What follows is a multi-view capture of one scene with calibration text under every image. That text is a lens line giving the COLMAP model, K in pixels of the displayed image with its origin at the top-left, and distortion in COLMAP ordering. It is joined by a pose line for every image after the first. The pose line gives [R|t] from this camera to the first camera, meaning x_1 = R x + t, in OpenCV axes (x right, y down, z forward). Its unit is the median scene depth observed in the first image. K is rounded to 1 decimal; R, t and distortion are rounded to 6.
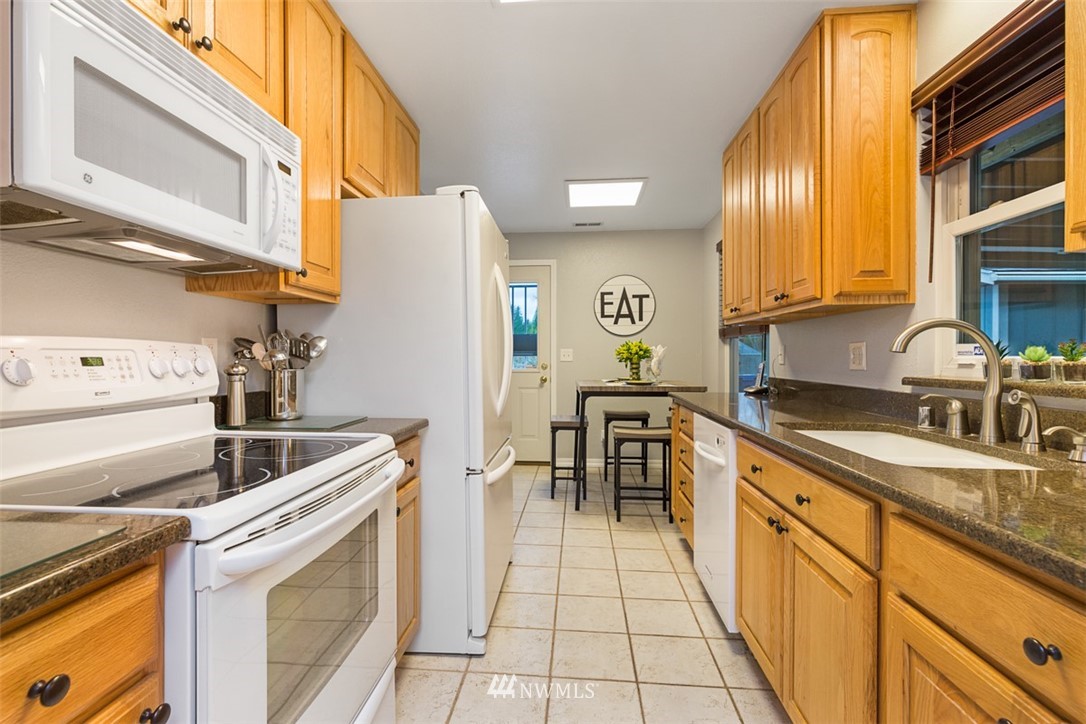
lens RADIAL K [[497.1, 0, 531.5], [0, 497.1, 355.5], [0, 0, 1]] dist [0.017584, -0.000038]
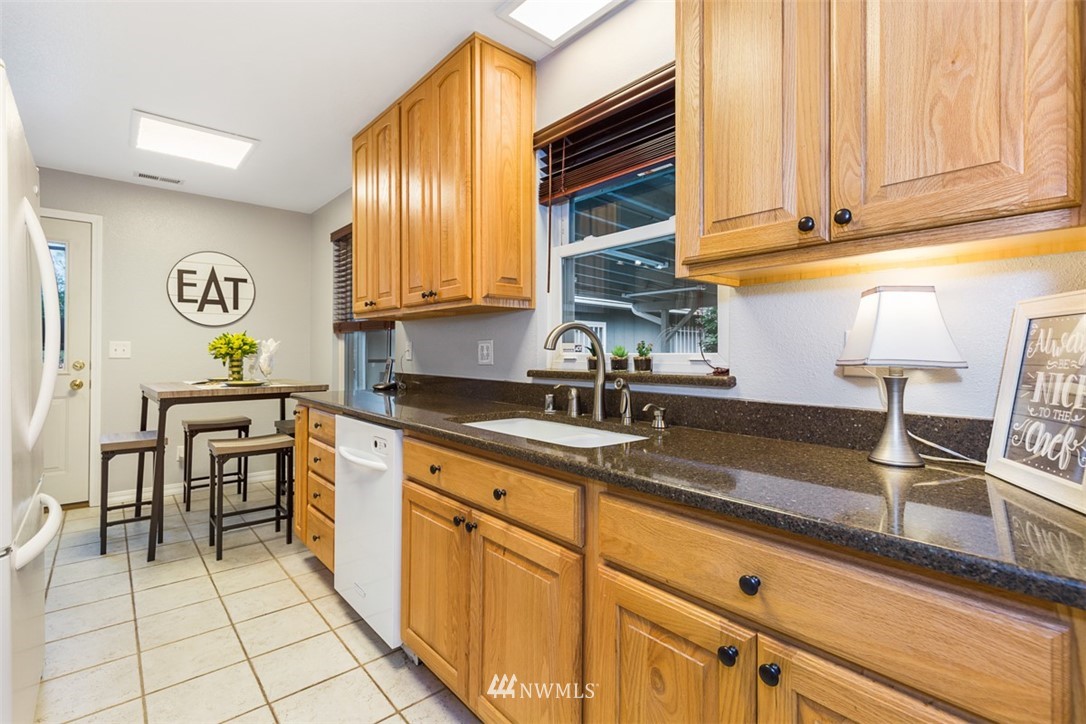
lens RADIAL K [[499.0, 0, 525.0], [0, 499.0, 347.4], [0, 0, 1]] dist [0.013121, -0.000670]
pose [[0.704615, 0.009721, 0.709524, -0.088819], [-0.004597, 0.999948, -0.009134, -0.000181], [-0.709575, 0.003174, 0.704623, 0.149495]]
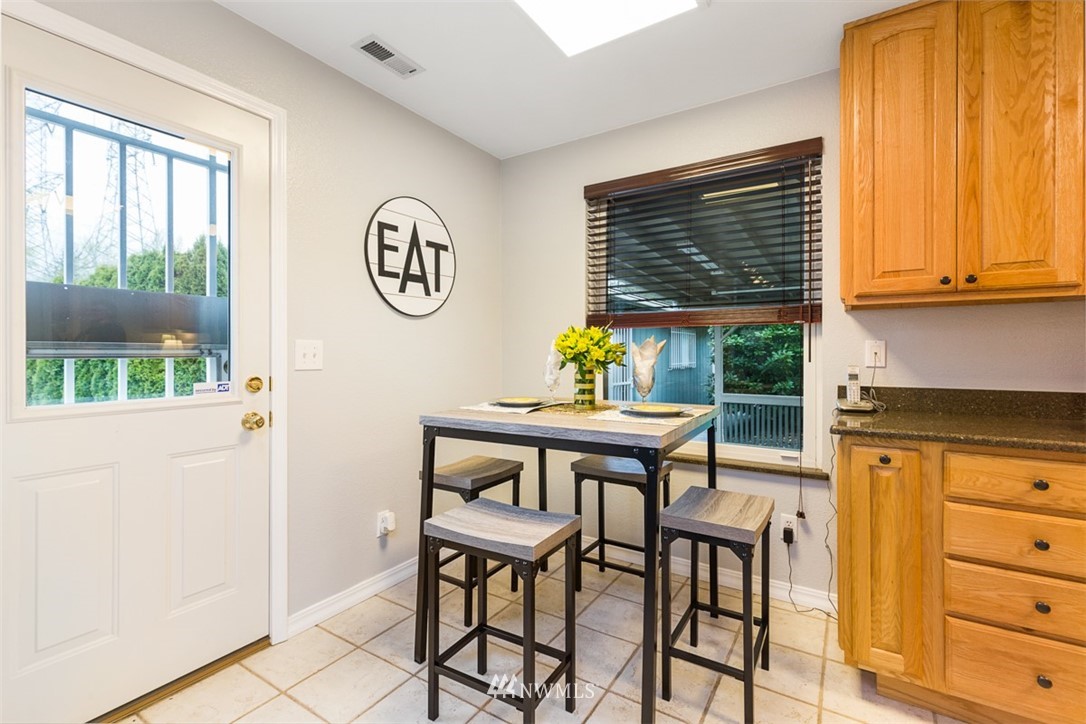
lens RADIAL K [[497.1, 0, 531.5], [0, 497.1, 355.5], [0, 0, 1]] dist [0.017584, -0.000038]
pose [[0.478721, -0.000734, 0.877967, -0.525978], [-0.001085, 0.999998, 0.001428, -0.001014], [-0.877966, -0.001636, 0.478720, 1.637500]]
